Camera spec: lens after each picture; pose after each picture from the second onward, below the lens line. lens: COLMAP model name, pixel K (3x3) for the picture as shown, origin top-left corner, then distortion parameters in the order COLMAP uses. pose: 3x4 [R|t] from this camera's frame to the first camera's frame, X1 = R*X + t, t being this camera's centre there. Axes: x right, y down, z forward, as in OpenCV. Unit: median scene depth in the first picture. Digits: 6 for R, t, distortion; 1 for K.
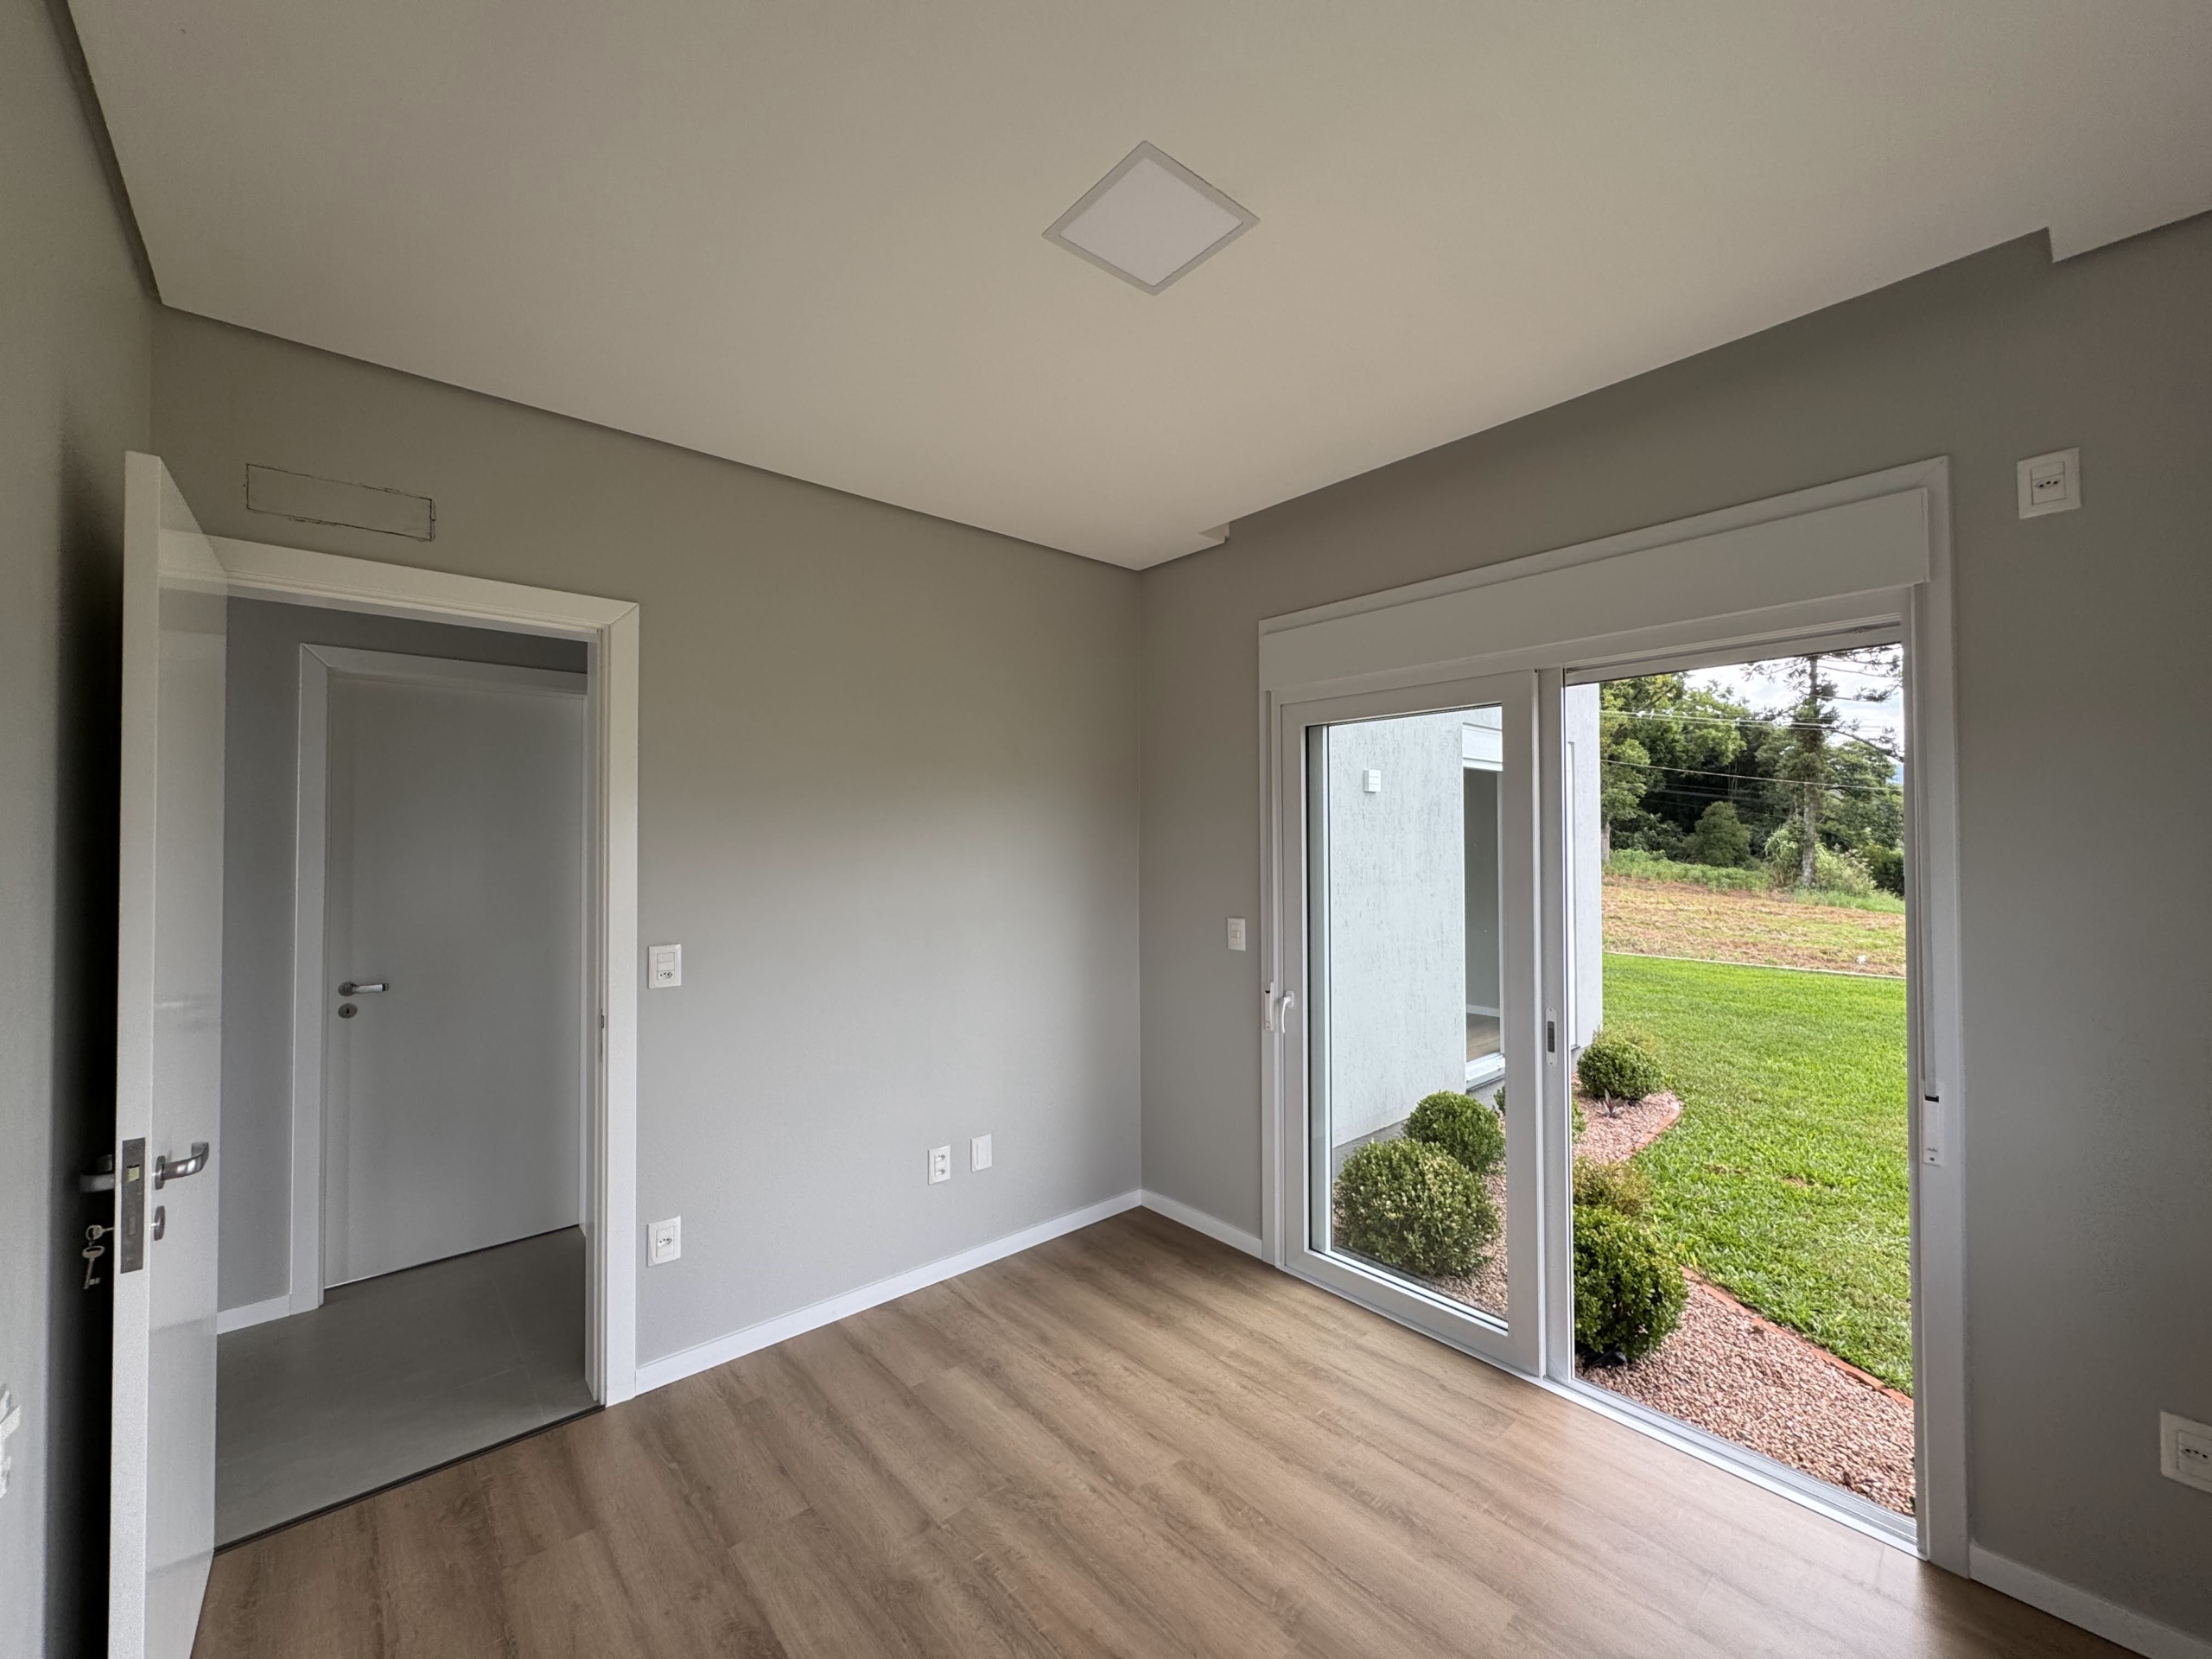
lens RADIAL K [[883.3, 0, 1114.7], [0, 883.3, 824.2], [0, 0, 1]] dist [-0.002747, 0.000650]
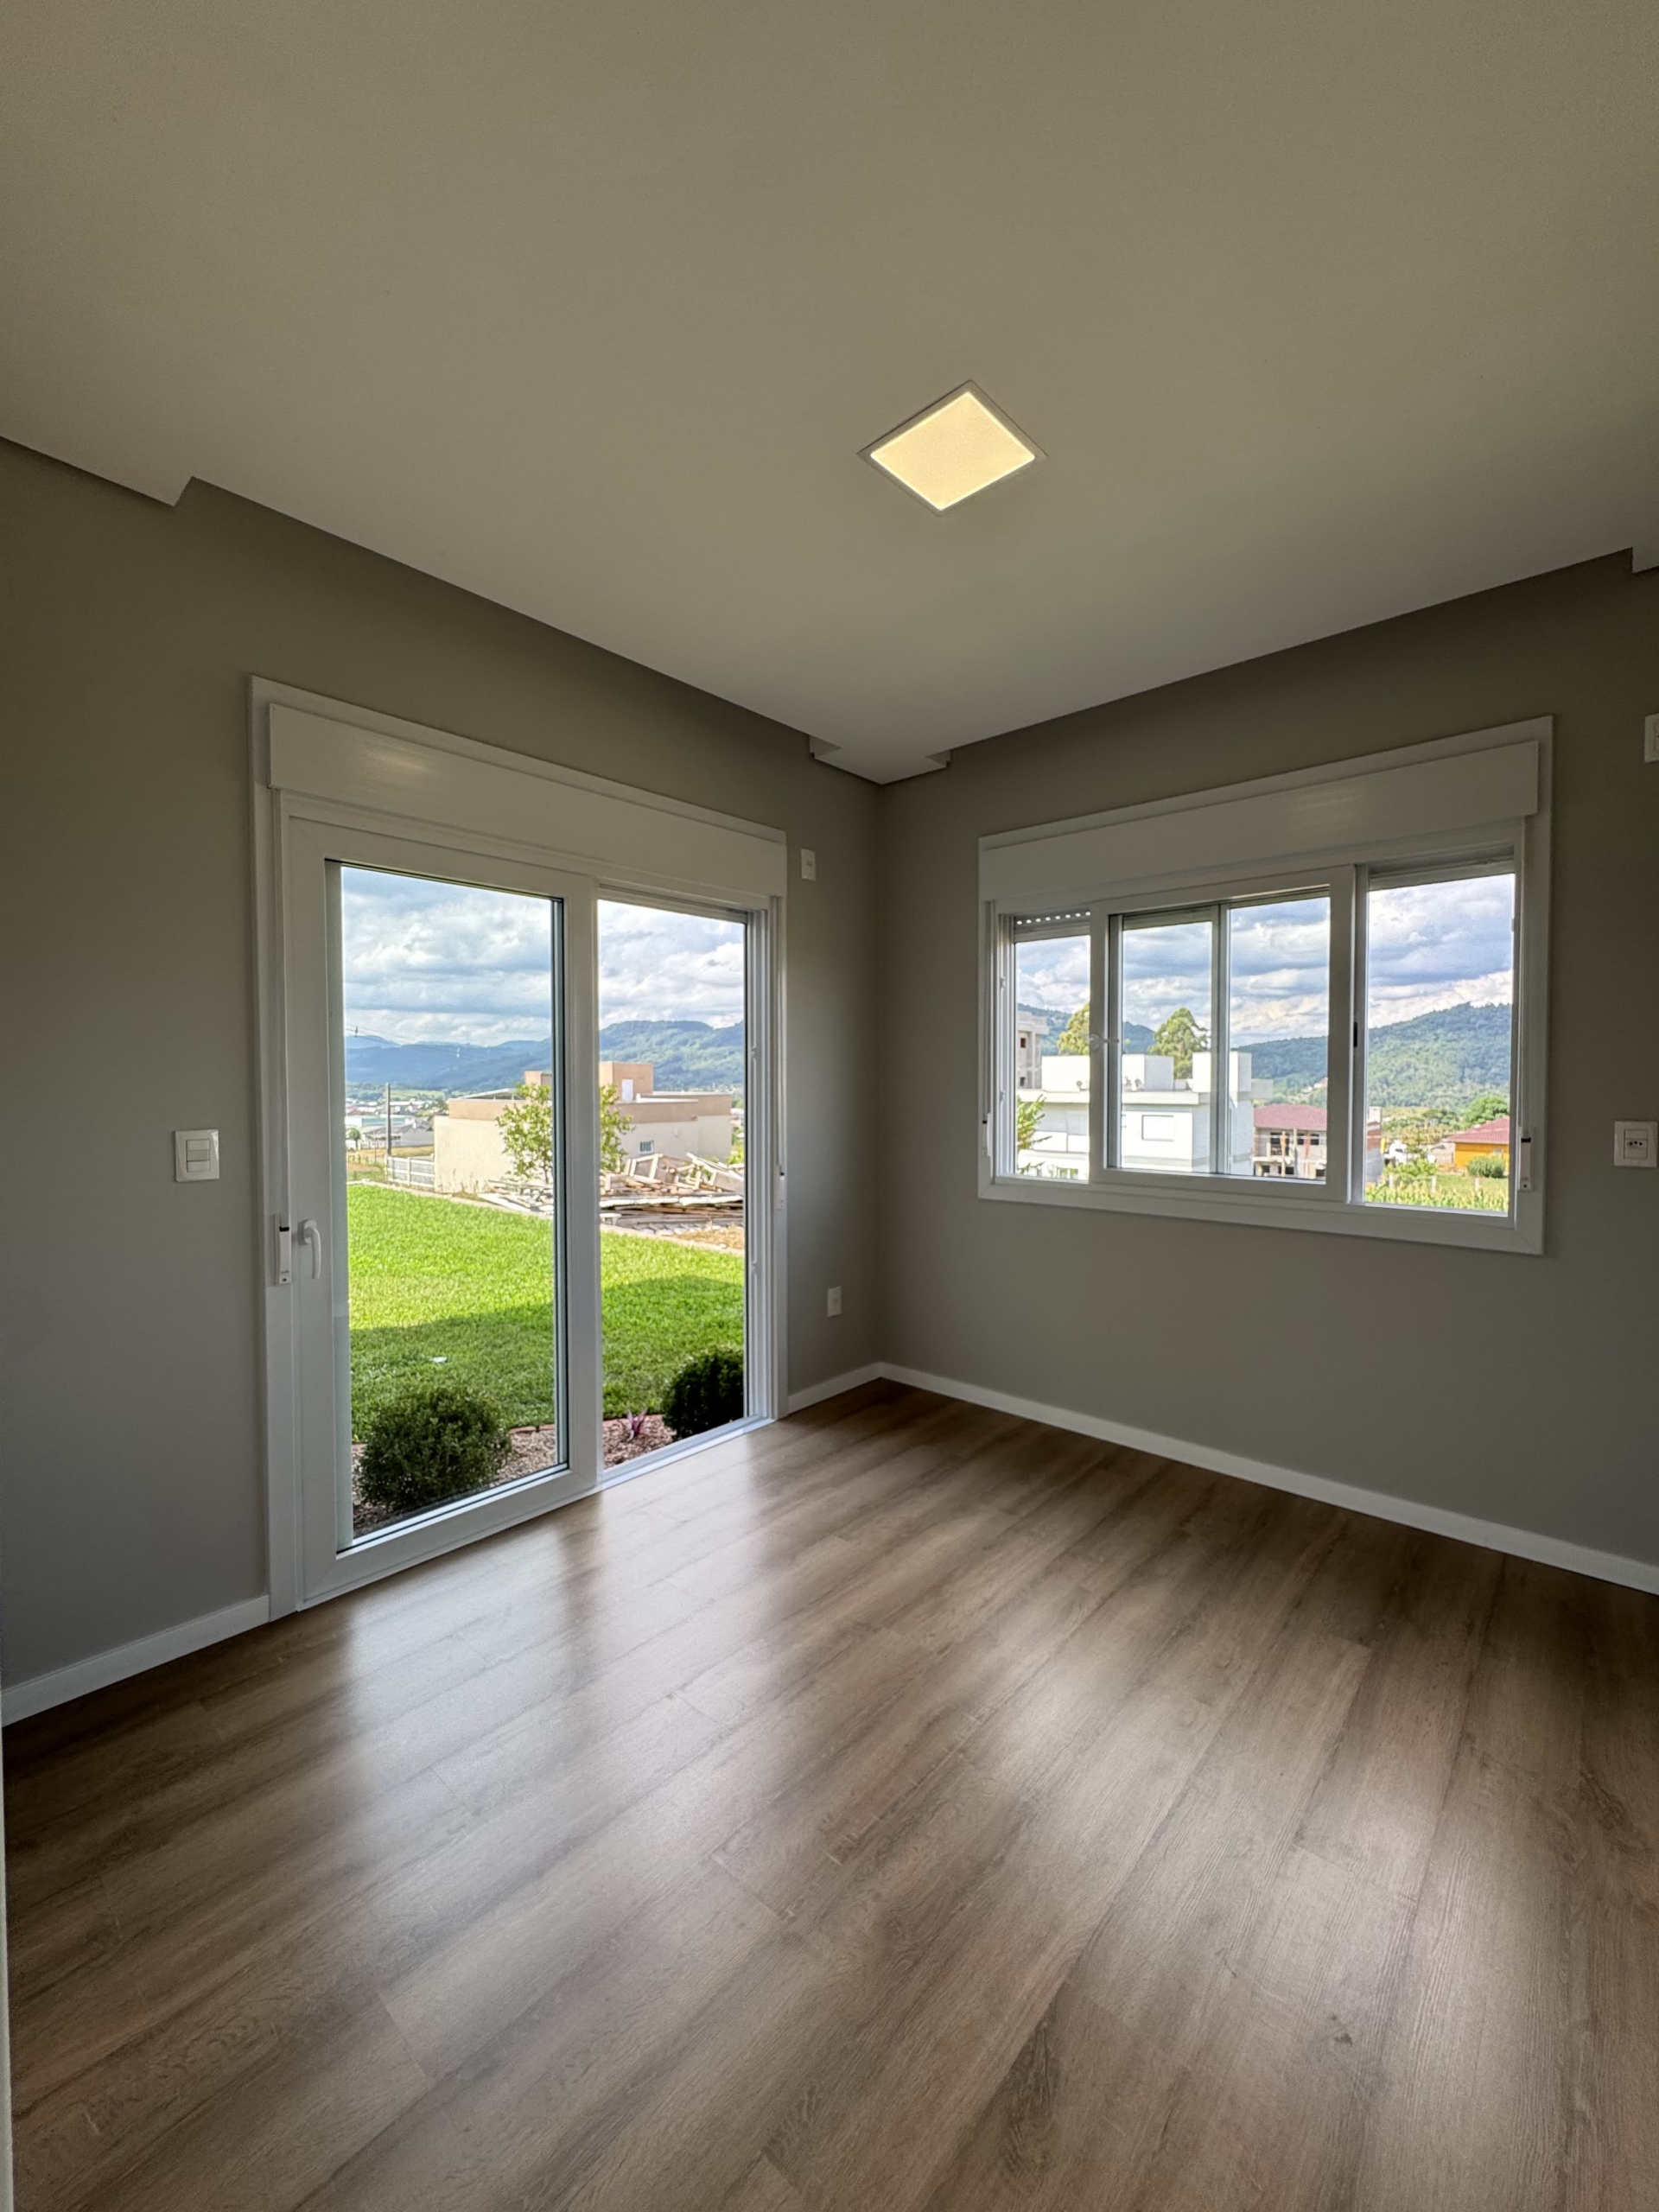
lens RADIAL K [[883.3, 0, 837.6], [0, 883.3, 1091.1], [0, 0, 1]] dist [-0.002747, 0.000650]
pose [[-0.112804, -0.009808, 0.993569, -0.968476], [-0.012606, 0.999885, 0.008439, 0.122681], [-0.993537, -0.011573, -0.112915, 1.118627]]
